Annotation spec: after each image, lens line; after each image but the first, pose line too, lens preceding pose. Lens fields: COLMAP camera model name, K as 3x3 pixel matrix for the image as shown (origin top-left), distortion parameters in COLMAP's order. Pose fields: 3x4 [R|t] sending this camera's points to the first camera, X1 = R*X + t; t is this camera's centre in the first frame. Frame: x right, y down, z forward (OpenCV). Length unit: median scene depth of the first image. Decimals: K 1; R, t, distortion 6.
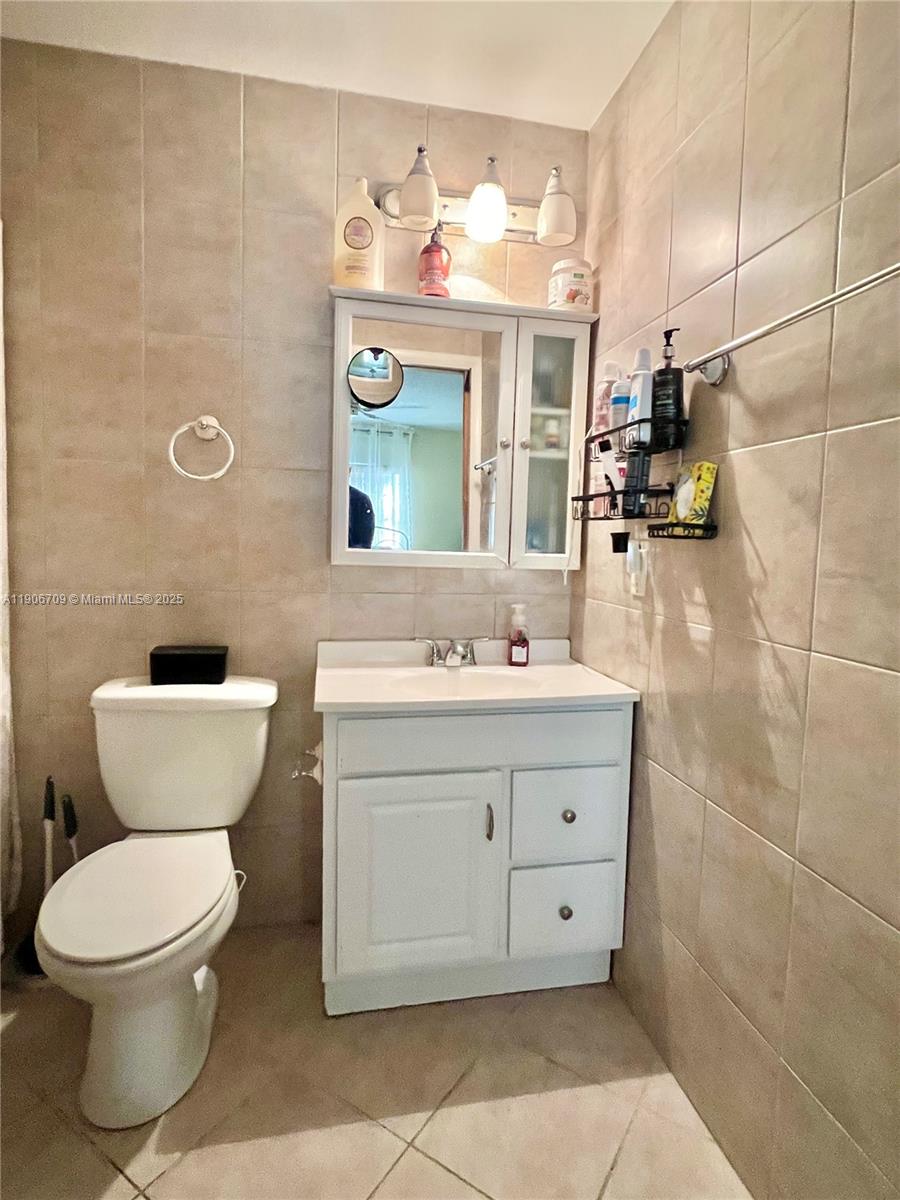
lens RADIAL K [[634.1, 0, 449.7], [0, 634.1, 597.9], [0, 0, 1]] dist [-0.003686, -0.000296]
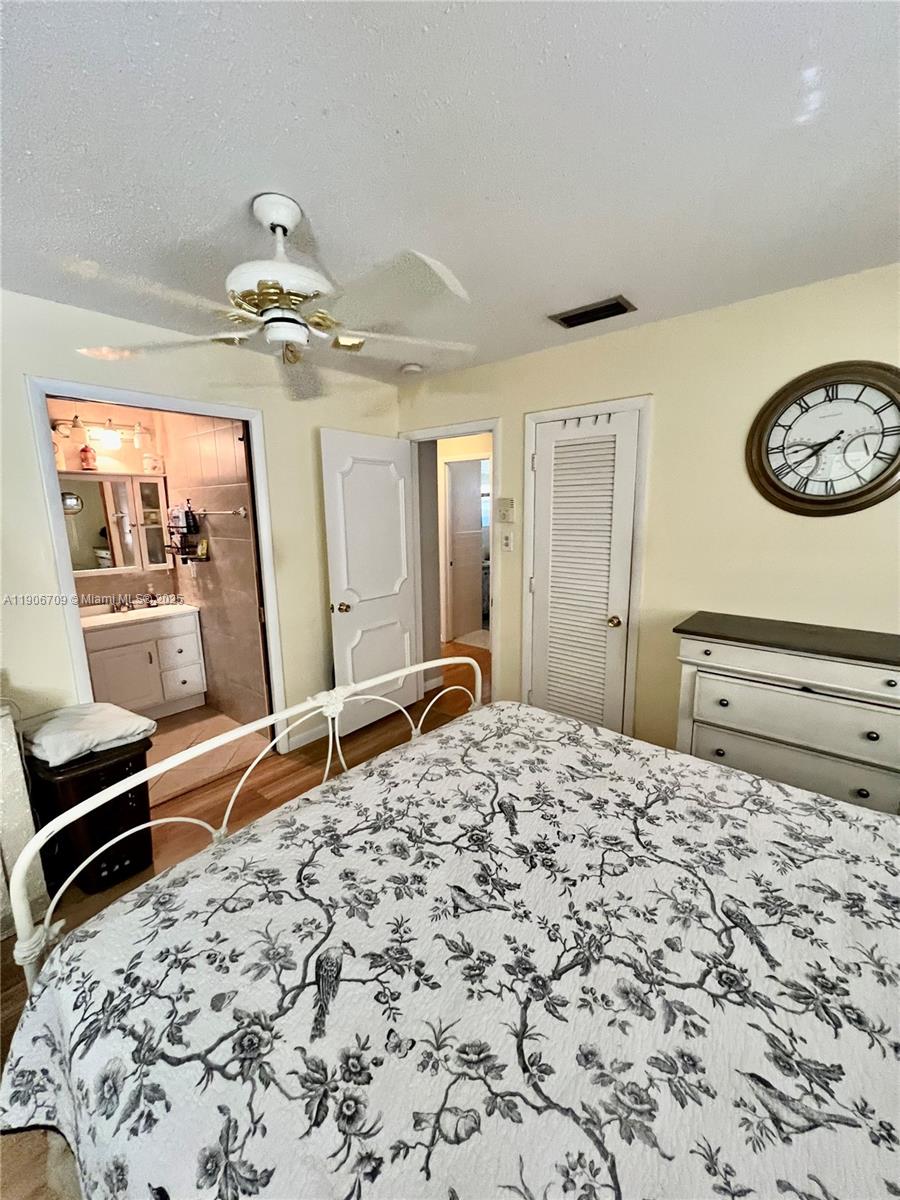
lens RADIAL K [[479.9, 0, 454.5], [0, 479.9, 593.3], [0, 0, 1]] dist [-0.001191, 0.000063]
pose [[0.782318, -0.148490, 0.604921, -0.122267], [0.090211, 0.987940, 0.125844, -0.095743], [-0.616312, -0.043879, 0.786279, -1.465777]]
